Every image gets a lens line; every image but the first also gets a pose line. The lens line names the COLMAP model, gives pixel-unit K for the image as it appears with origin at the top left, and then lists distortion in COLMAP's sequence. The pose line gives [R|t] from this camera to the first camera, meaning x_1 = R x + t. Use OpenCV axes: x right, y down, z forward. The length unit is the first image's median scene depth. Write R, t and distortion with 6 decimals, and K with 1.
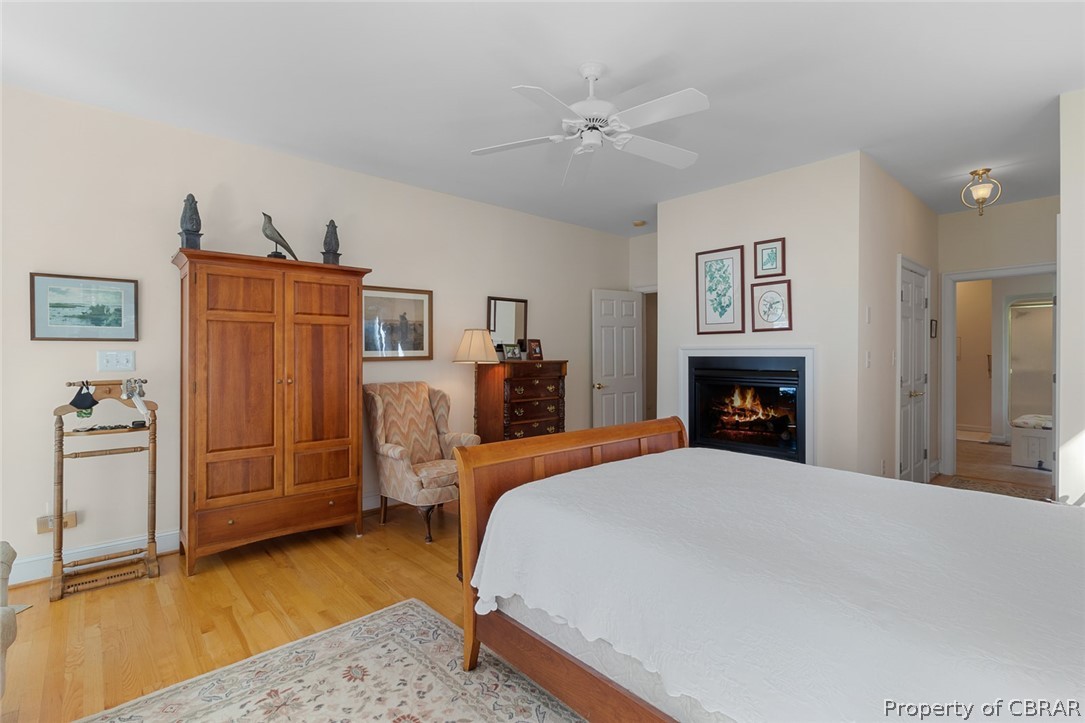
lens RADIAL K [[508.5, 0, 541.2], [0, 508.5, 353.6], [0, 0, 1]] dist [0.000353, -0.000039]
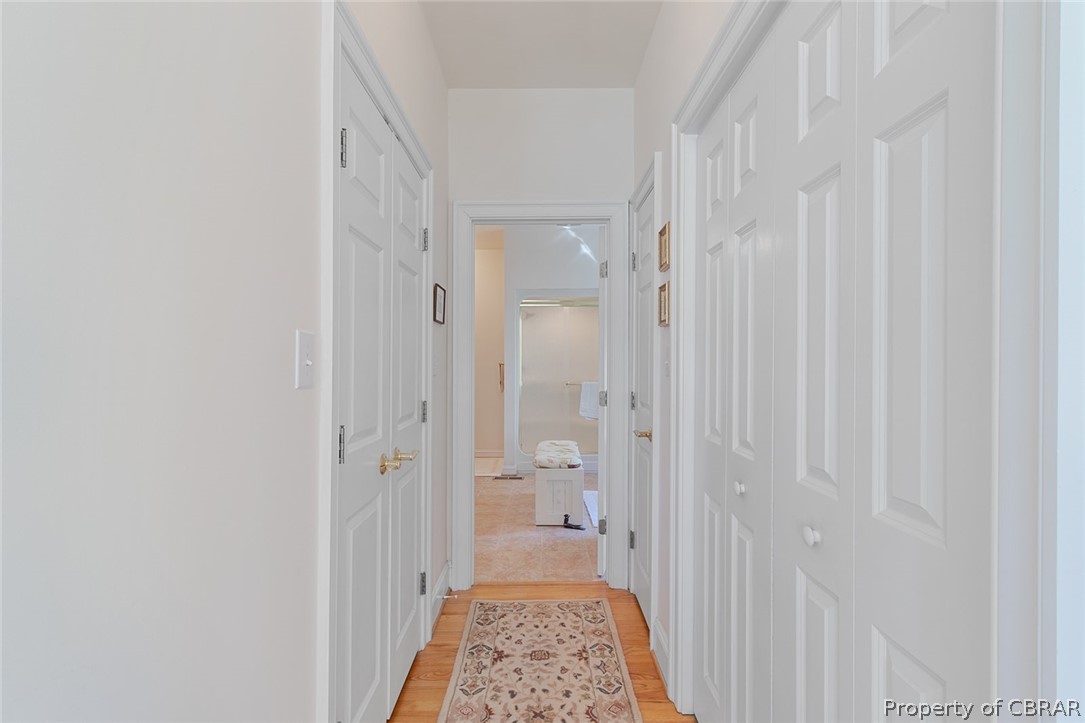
lens RADIAL K [[508.5, 0, 543.8], [0, 508.5, 363.1], [0, 0, 1]] dist [0.000353, -0.000039]
pose [[0.665760, 0.005206, 0.746148, 0.444113], [-0.001969, 0.999984, -0.005219, 0.008300], [-0.746163, 0.002006, 0.665760, 0.562731]]
